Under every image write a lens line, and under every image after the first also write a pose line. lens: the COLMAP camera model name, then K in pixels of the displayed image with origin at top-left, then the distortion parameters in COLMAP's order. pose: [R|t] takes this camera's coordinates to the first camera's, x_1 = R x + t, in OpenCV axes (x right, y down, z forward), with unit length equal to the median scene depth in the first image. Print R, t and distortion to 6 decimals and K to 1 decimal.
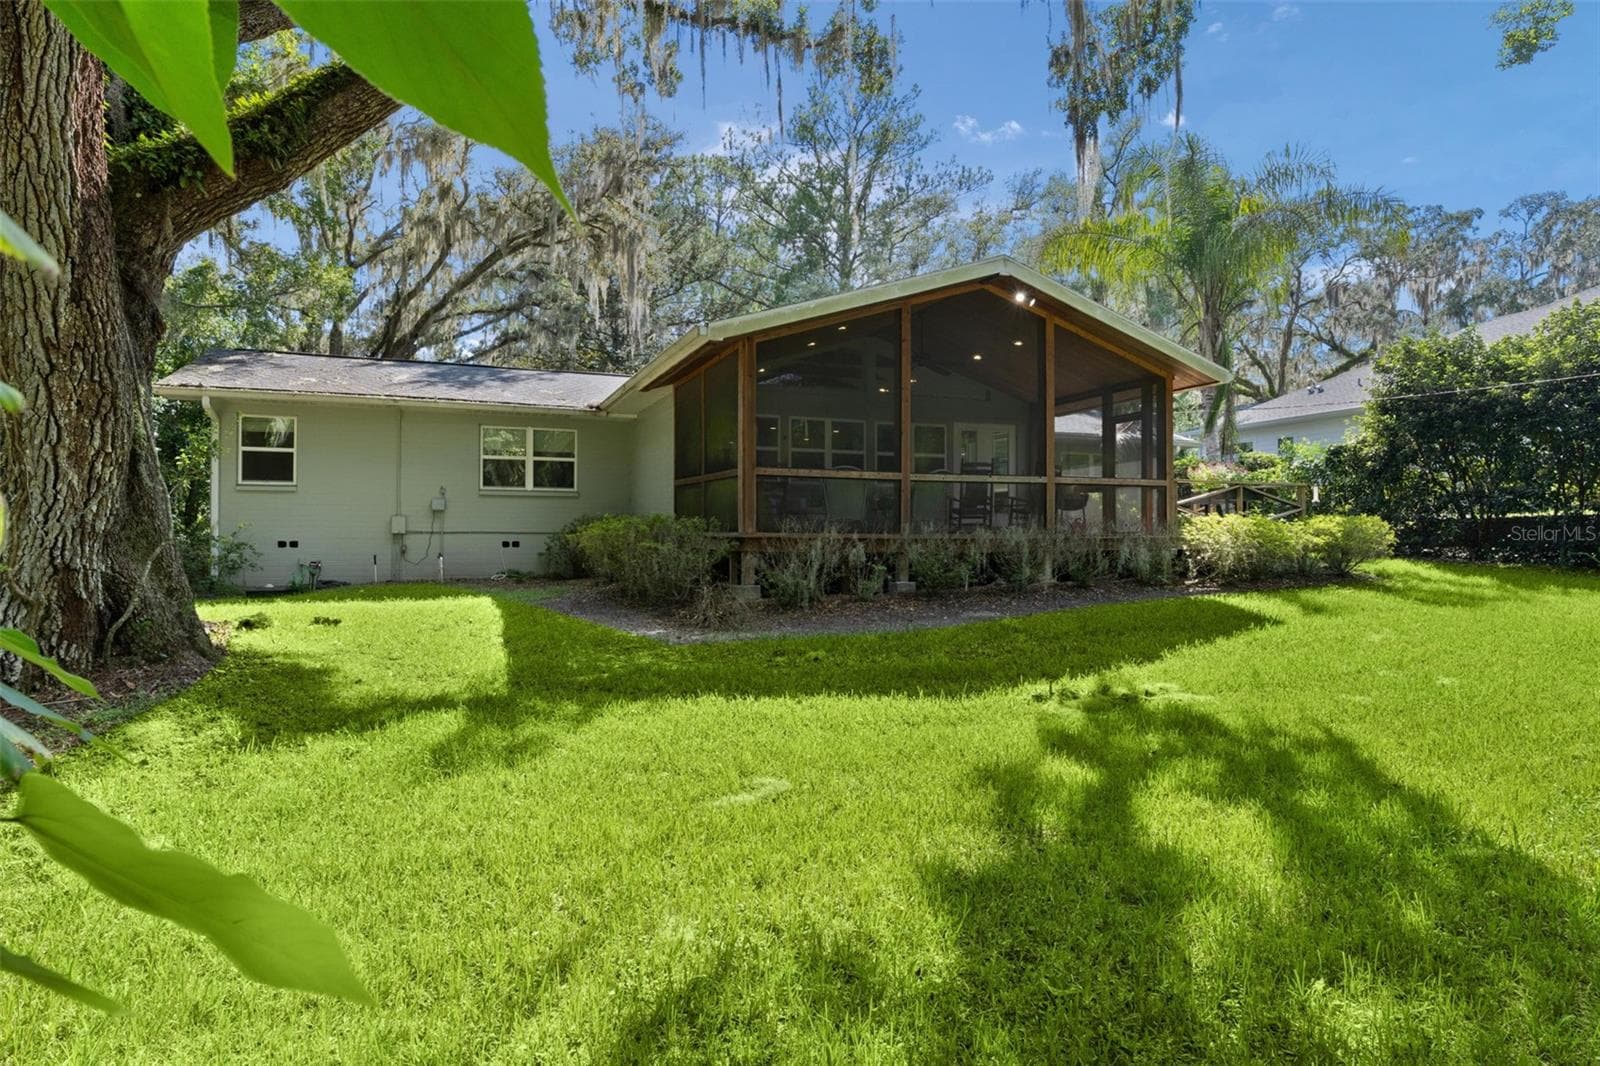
lens RADIAL K [[879.3, 0, 800.0], [0, 879.3, 533.0], [0, 0, 1]] dist [-0.034715, 0.000598]
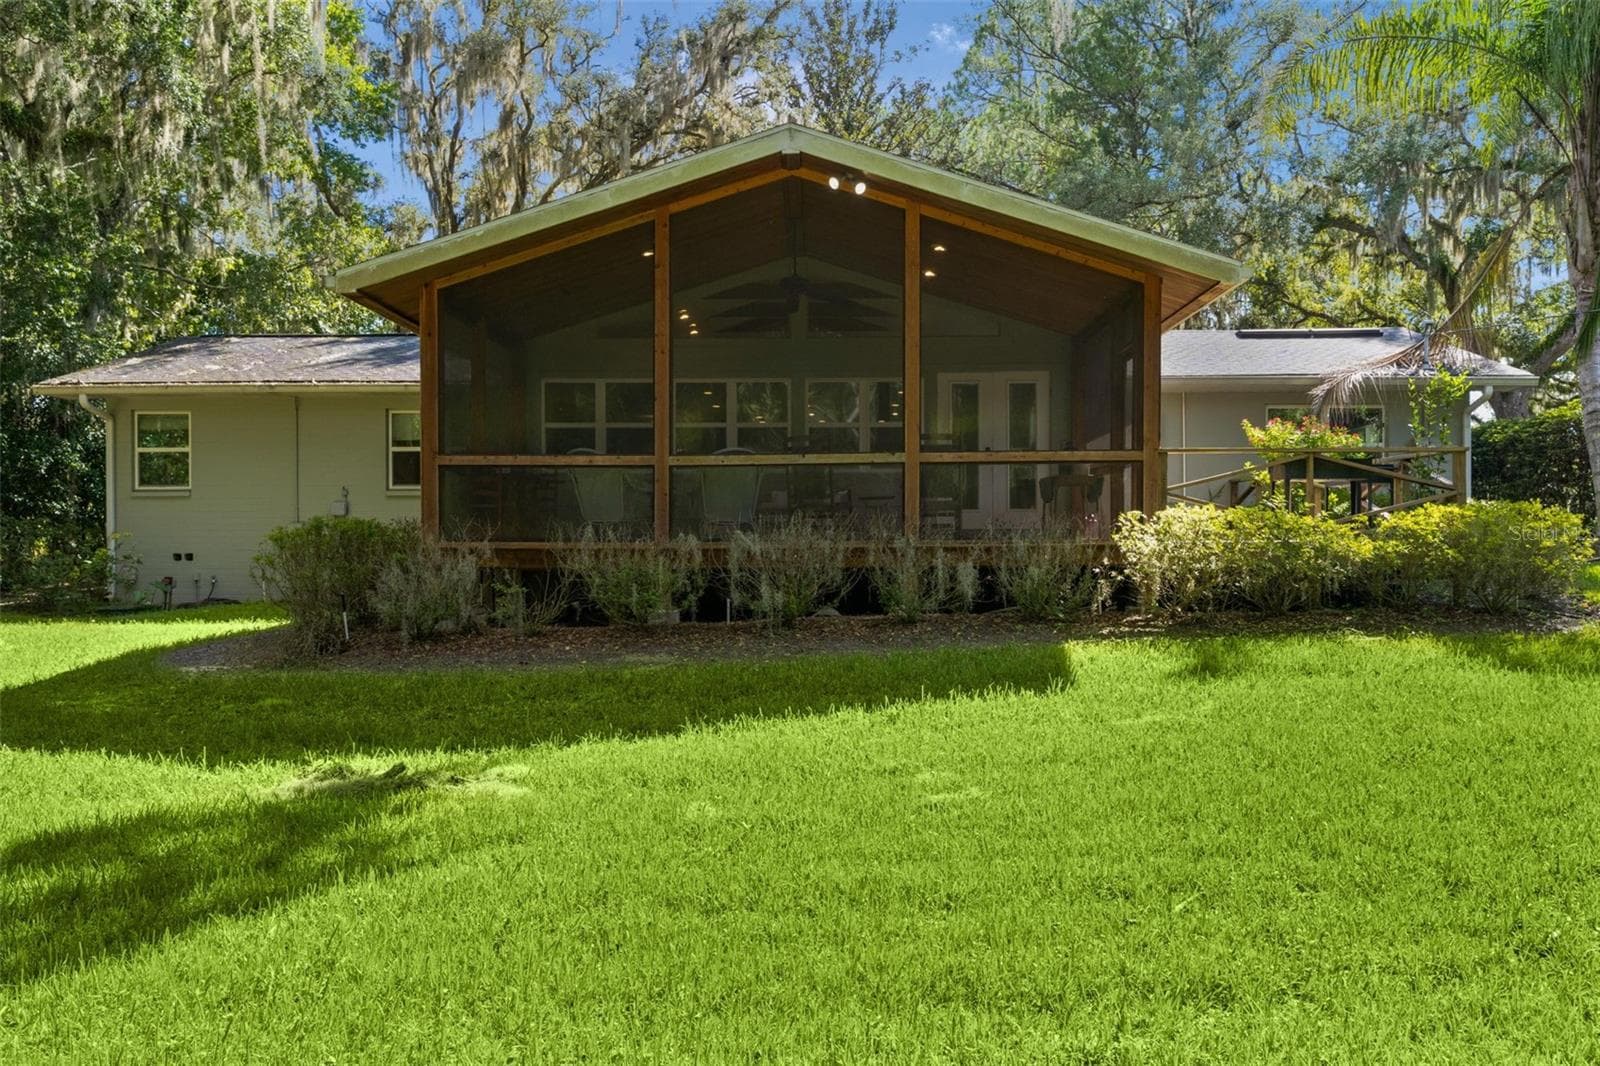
lens RADIAL K [[1247.0, 0, 800.0], [0, 1247.0, 533.0], [0, 0, 1]] dist [-0.000167, 0.013434]
pose [[0.910604, -0.007288, -0.413215, 0.501516], [0.004132, 0.999955, -0.008530, 0.002061], [0.413259, 0.006060, 0.910593, 0.111946]]
